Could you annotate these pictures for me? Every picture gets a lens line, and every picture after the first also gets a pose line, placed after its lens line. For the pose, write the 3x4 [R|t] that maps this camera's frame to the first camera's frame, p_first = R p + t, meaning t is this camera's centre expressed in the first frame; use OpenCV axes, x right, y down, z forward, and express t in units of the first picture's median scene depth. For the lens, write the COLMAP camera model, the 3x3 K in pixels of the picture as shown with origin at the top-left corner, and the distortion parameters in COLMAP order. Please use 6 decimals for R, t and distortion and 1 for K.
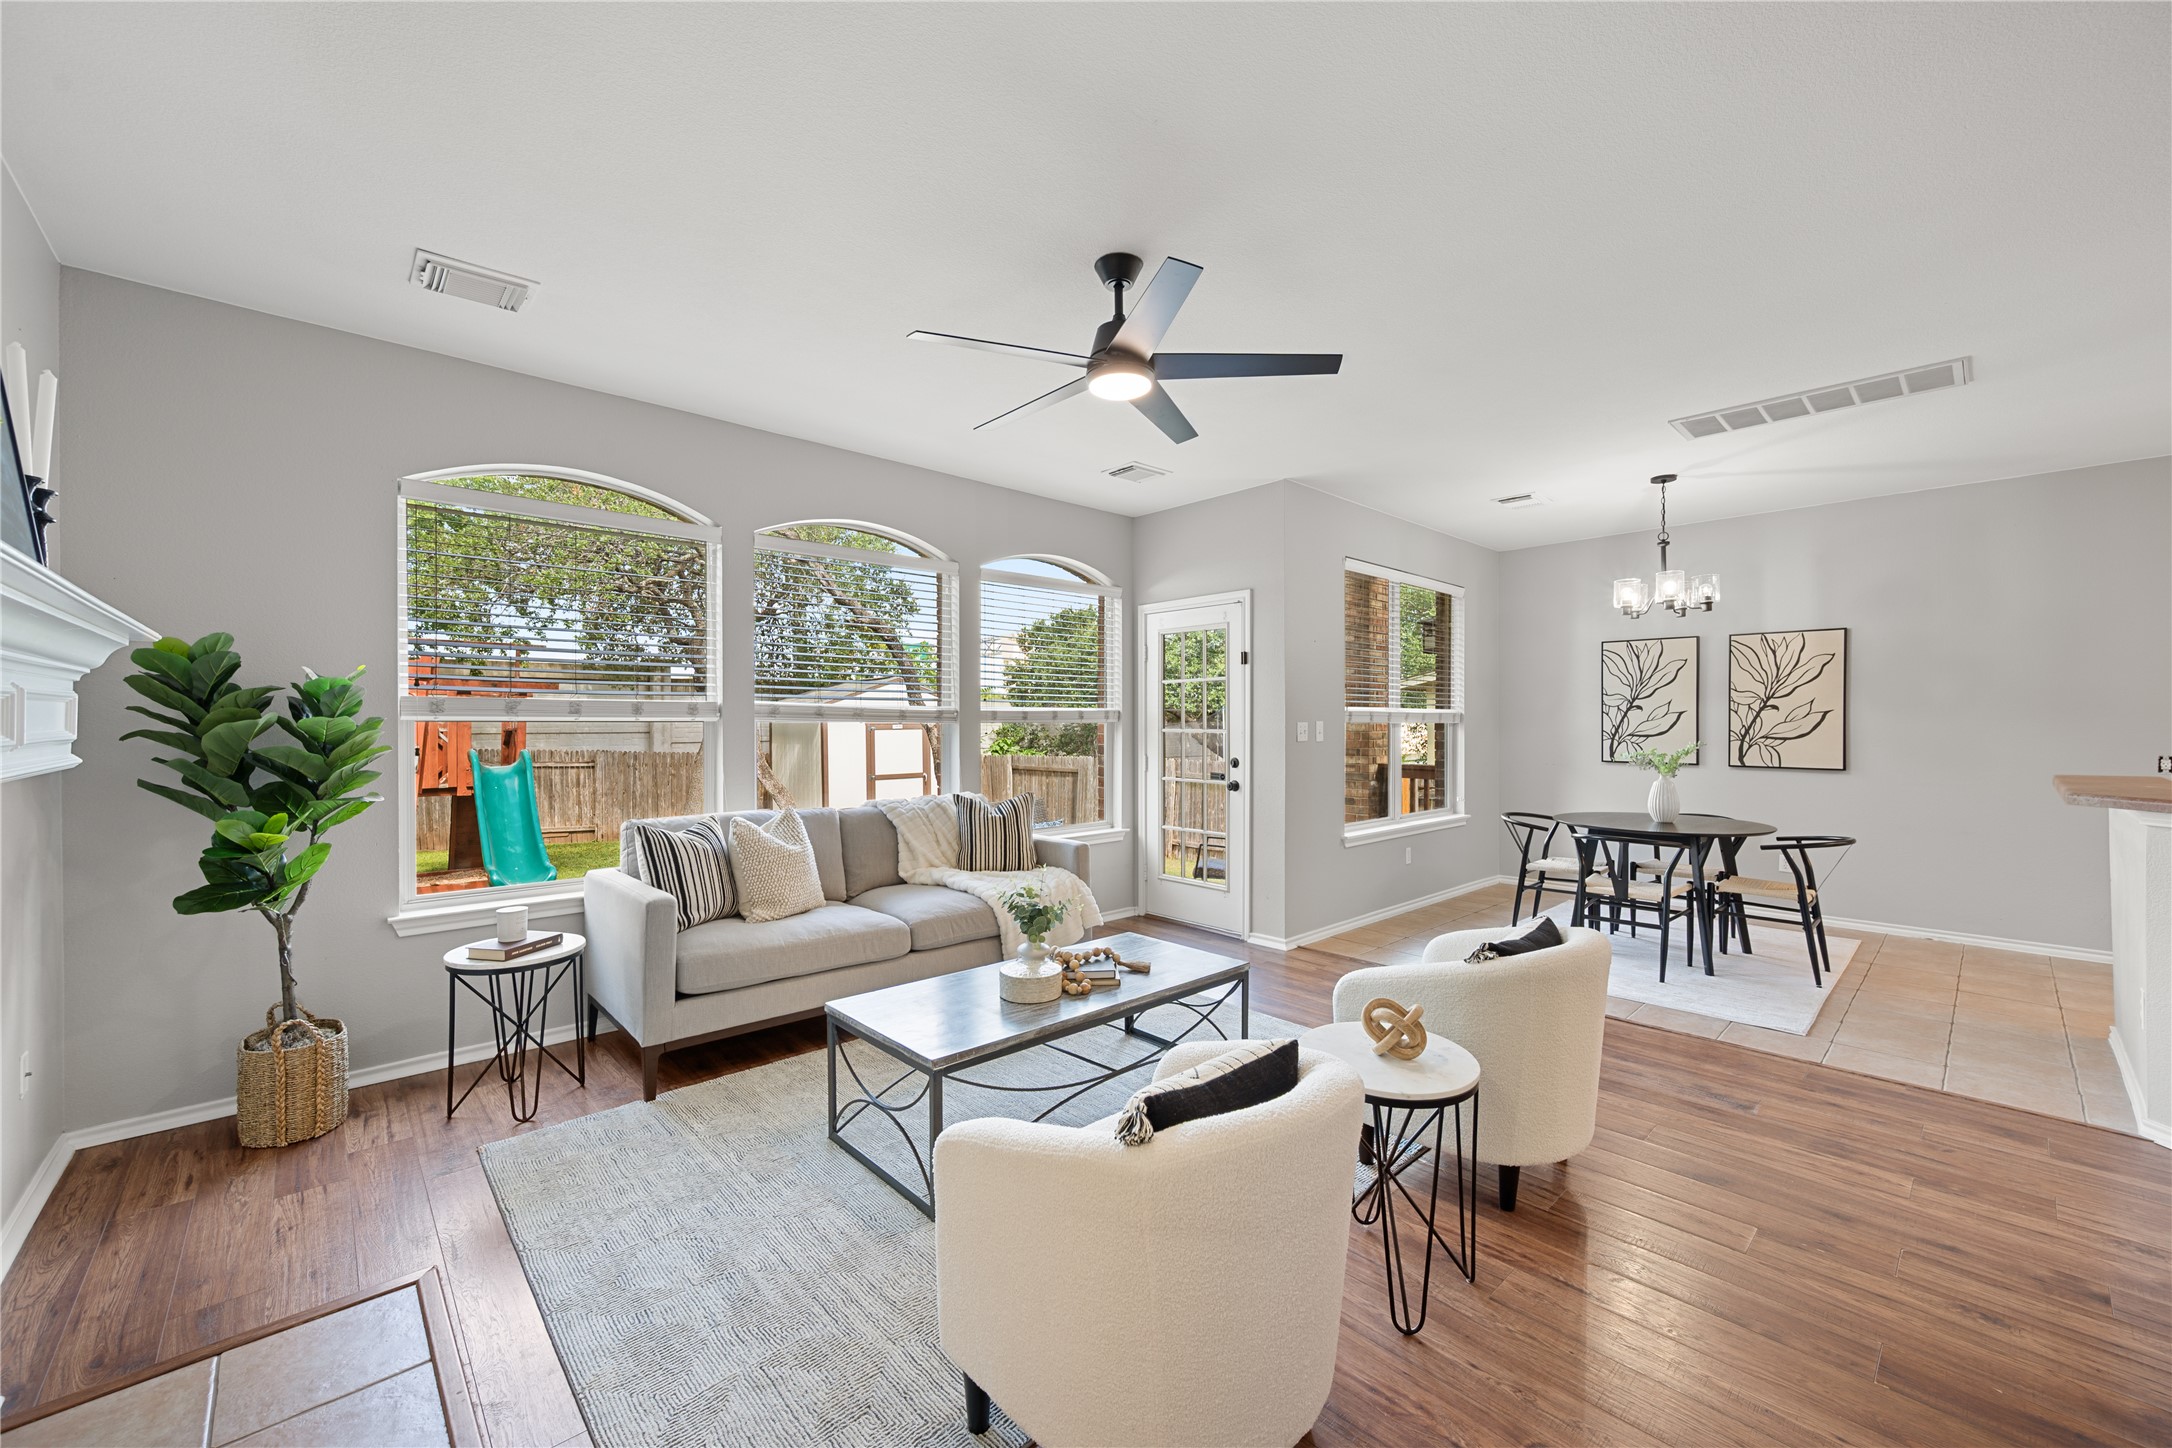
lens RADIAL K [[850.3, 0, 1082.5], [0, 850.3, 723.3], [0, 0, 1]] dist [-0.001265, -0.000137]
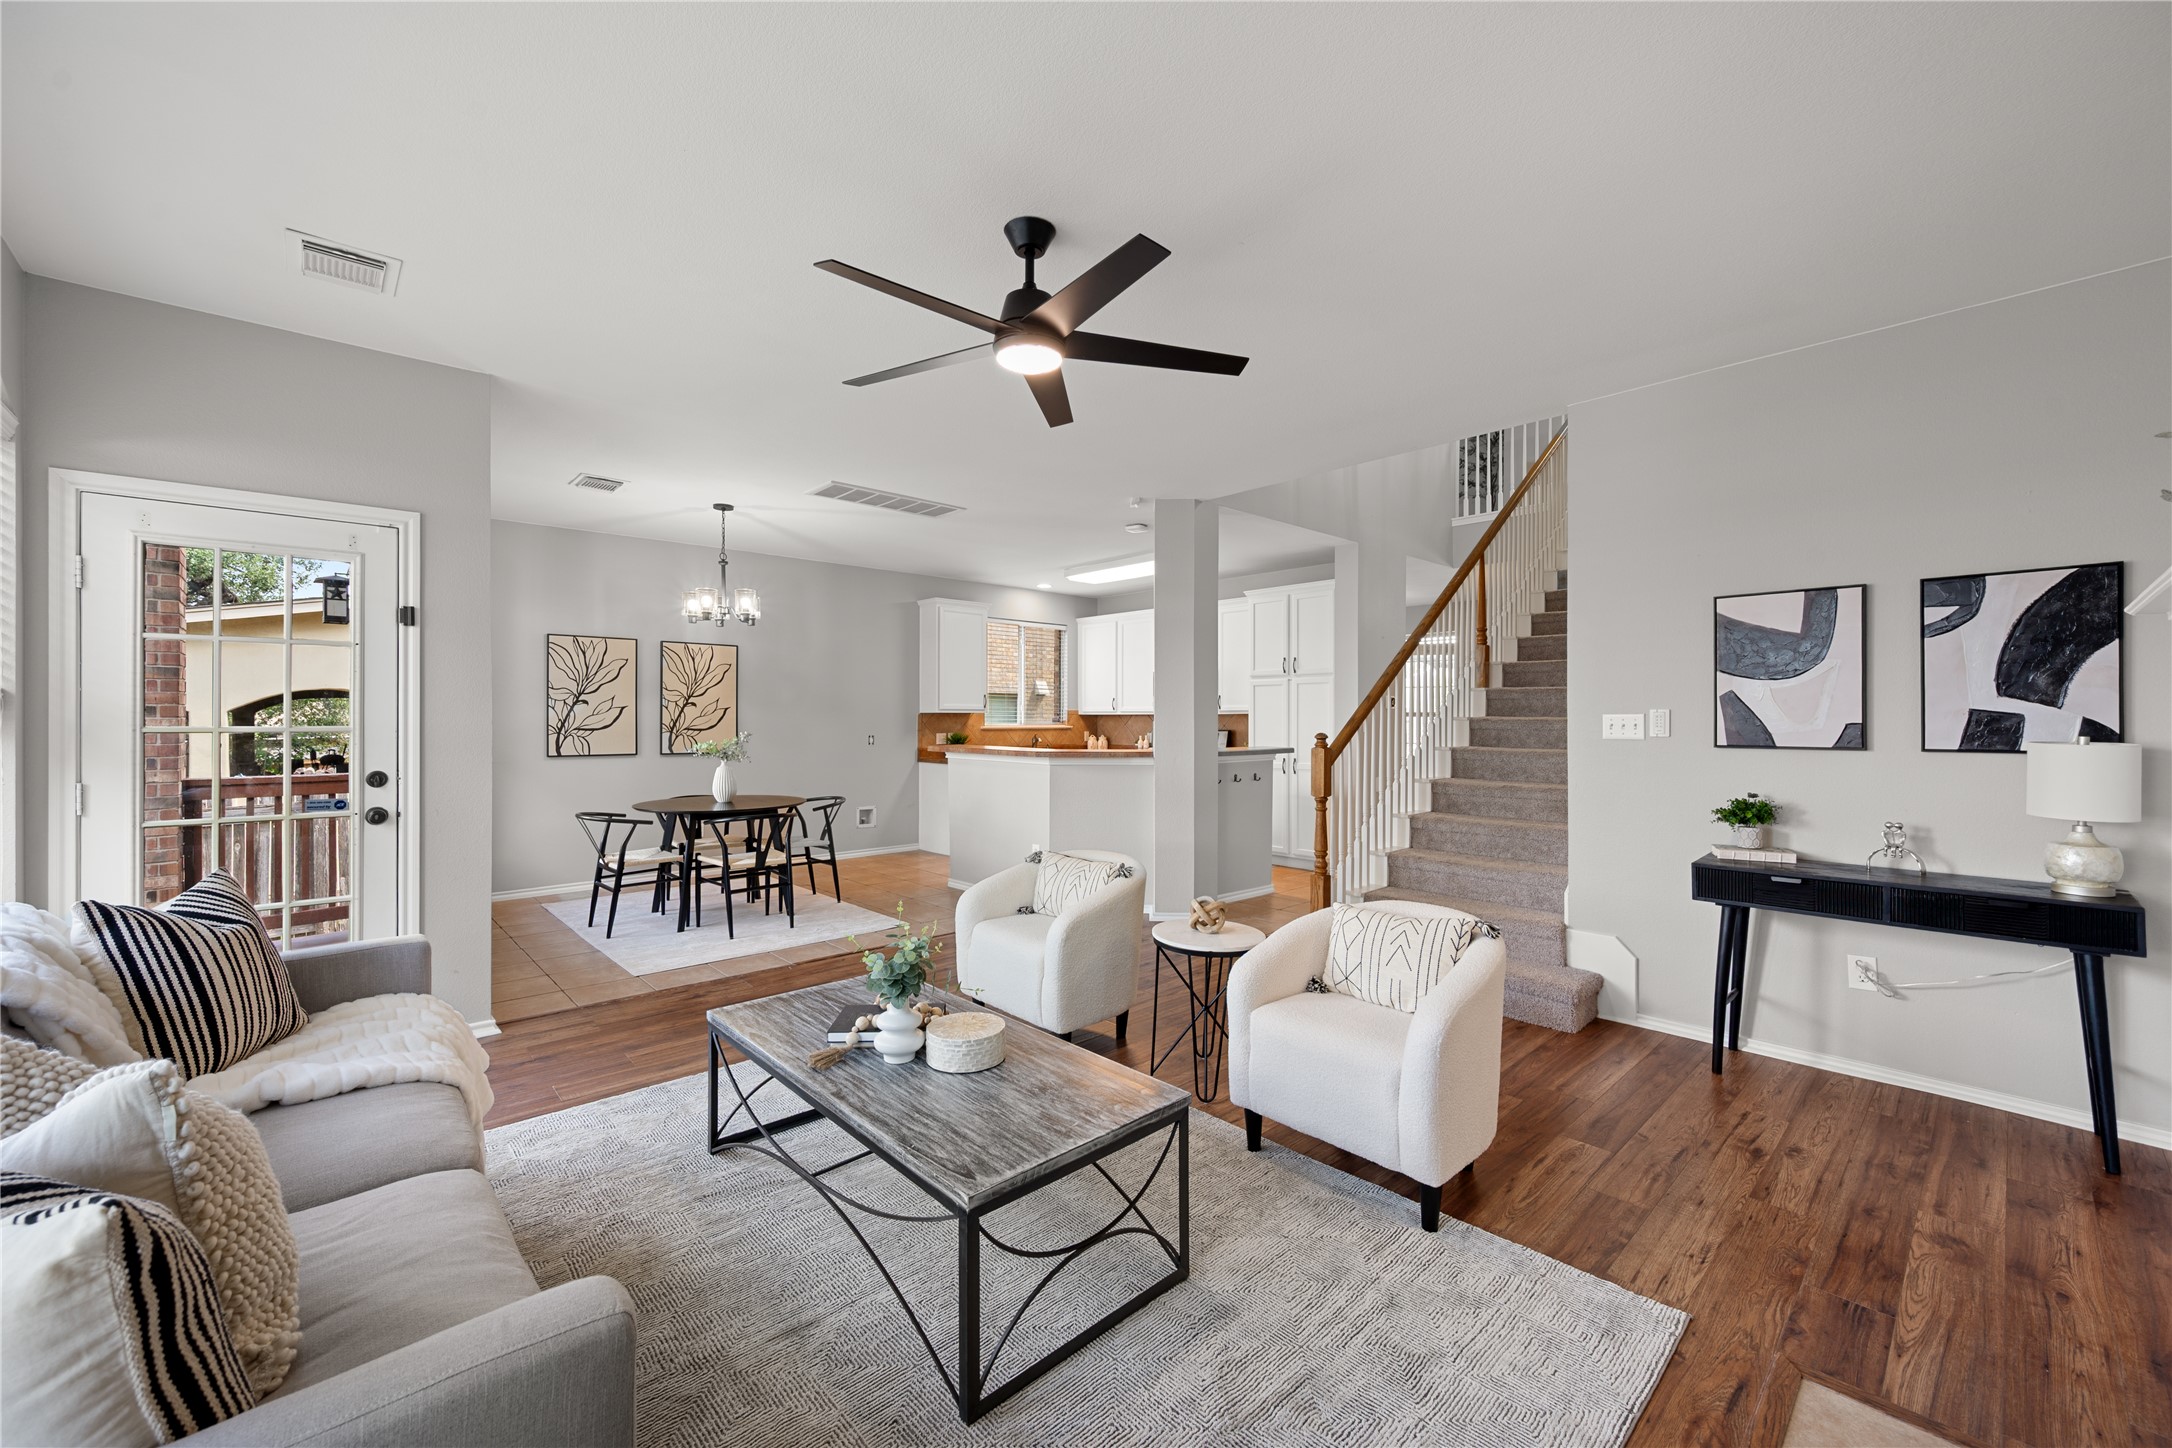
lens RADIAL K [[850.3, 0, 1082.5], [0, 850.3, 723.3], [0, 0, 1]] dist [-0.001265, -0.000137]
pose [[0.005099, -0.005890, 0.999970, -0.461342], [-0.001526, 0.999981, 0.005897, 0.000486], [-0.999986, -0.001556, 0.005090, 0.484763]]
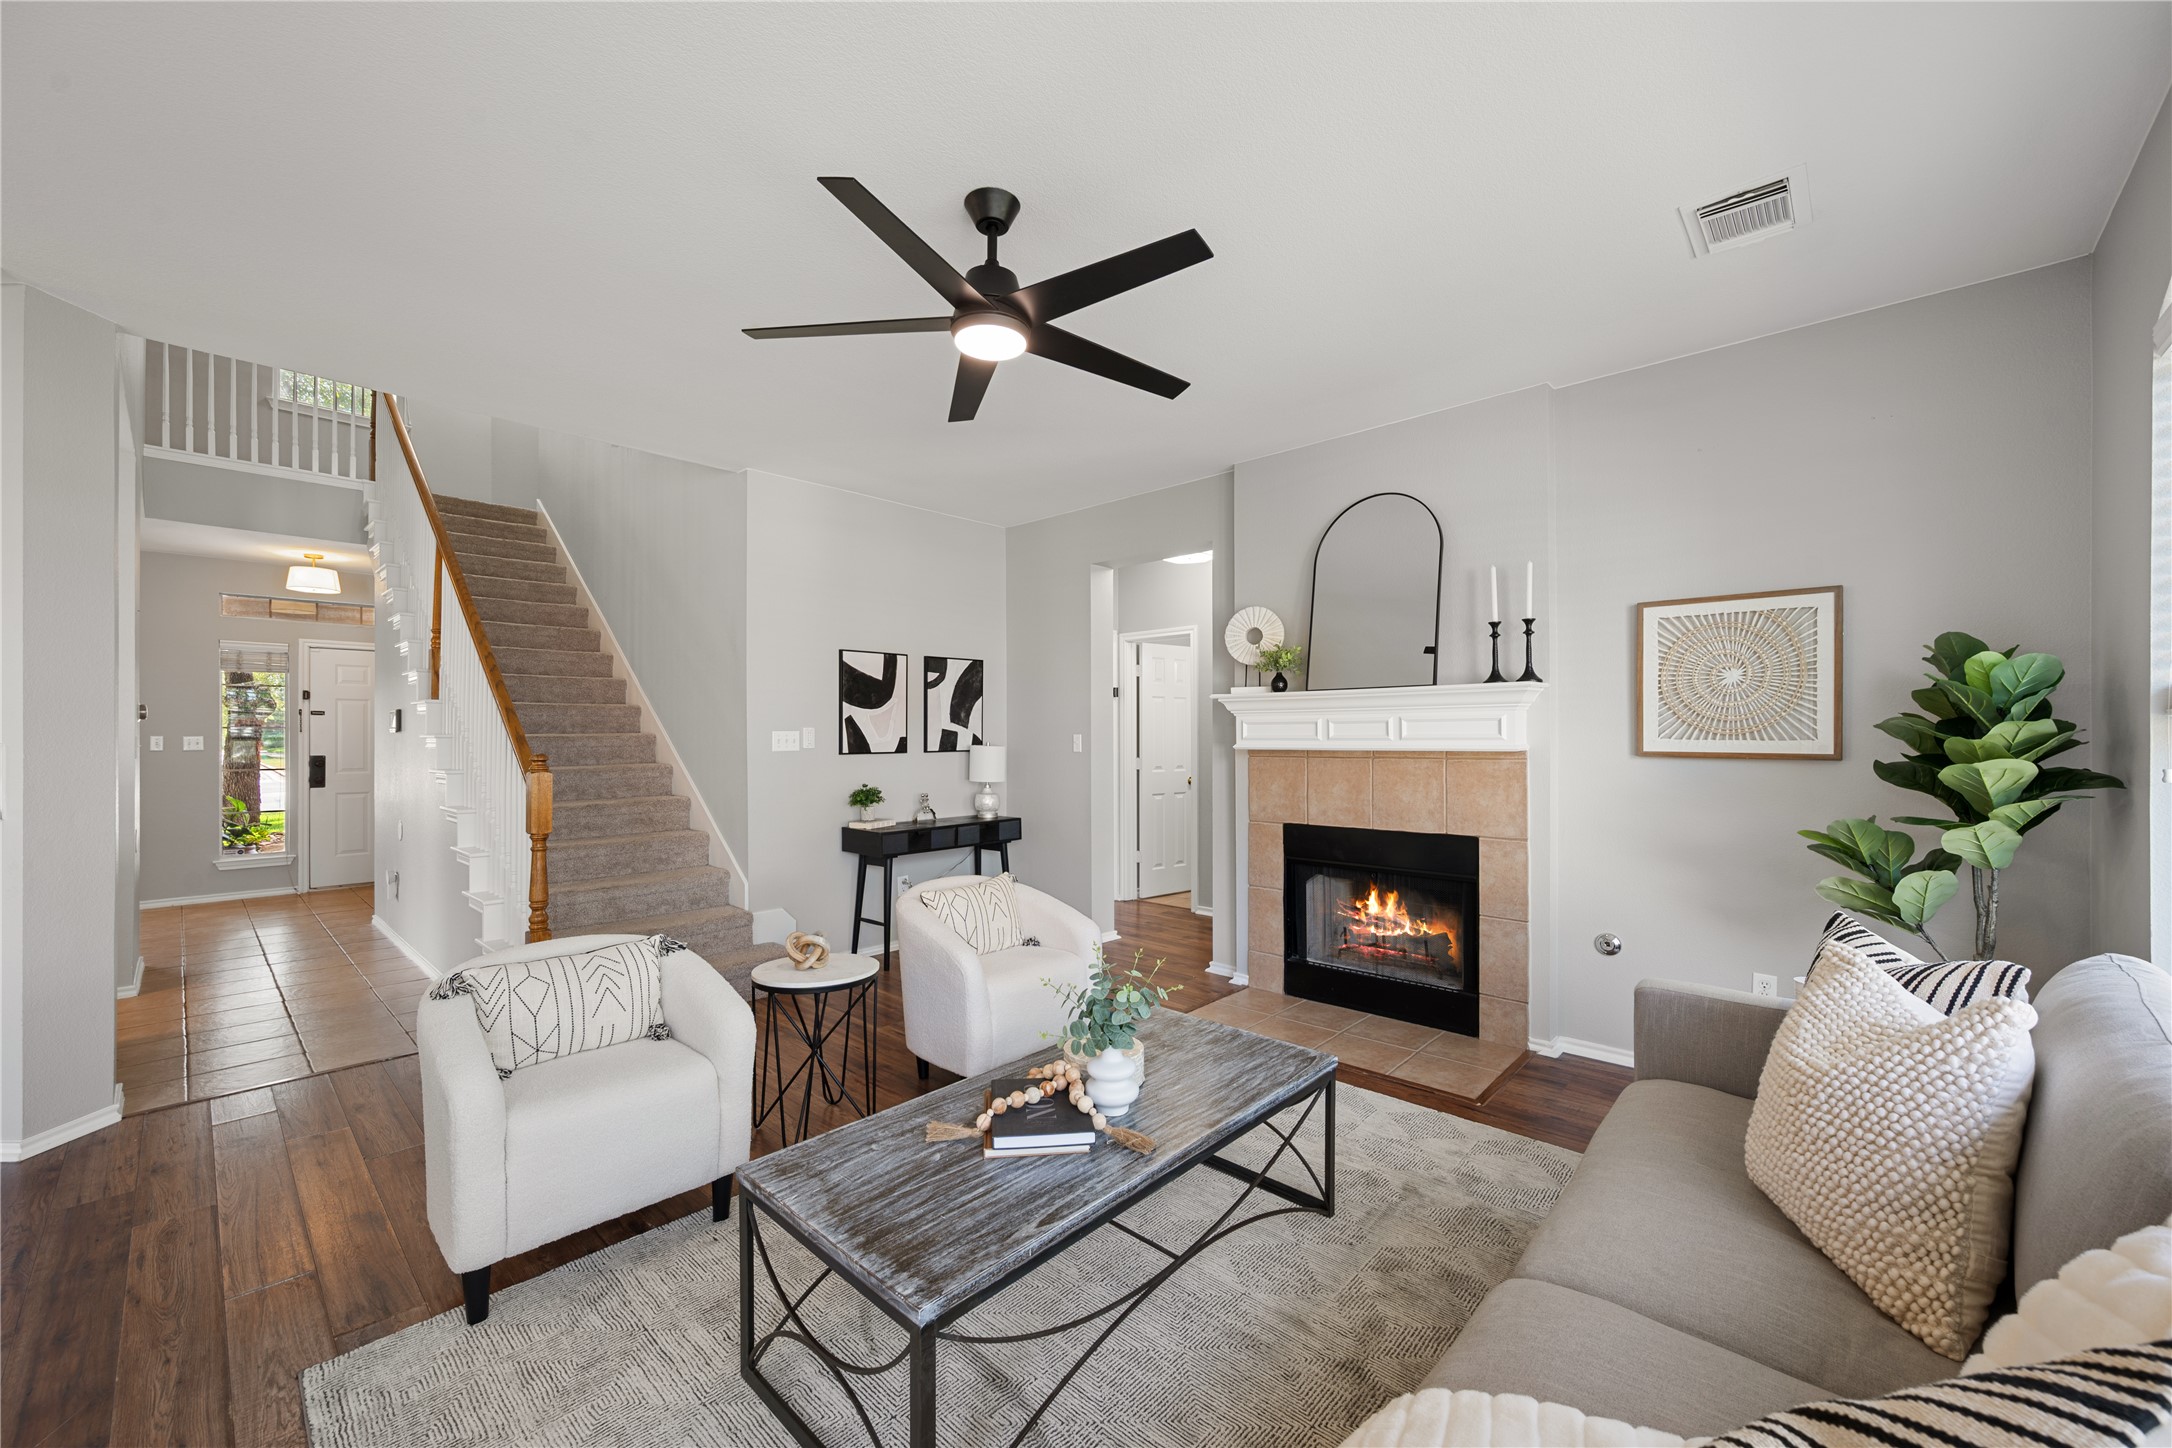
lens RADIAL K [[850.3, 0, 1082.5], [0, 850.3, 723.3], [0, 0, 1]] dist [-0.001265, -0.000137]
pose [[-0.997500, 0.003181, -0.070588, 0.004254], [0.004285, 0.999871, -0.015497, 0.003287], [0.070530, -0.015760, -0.997385, 0.963209]]
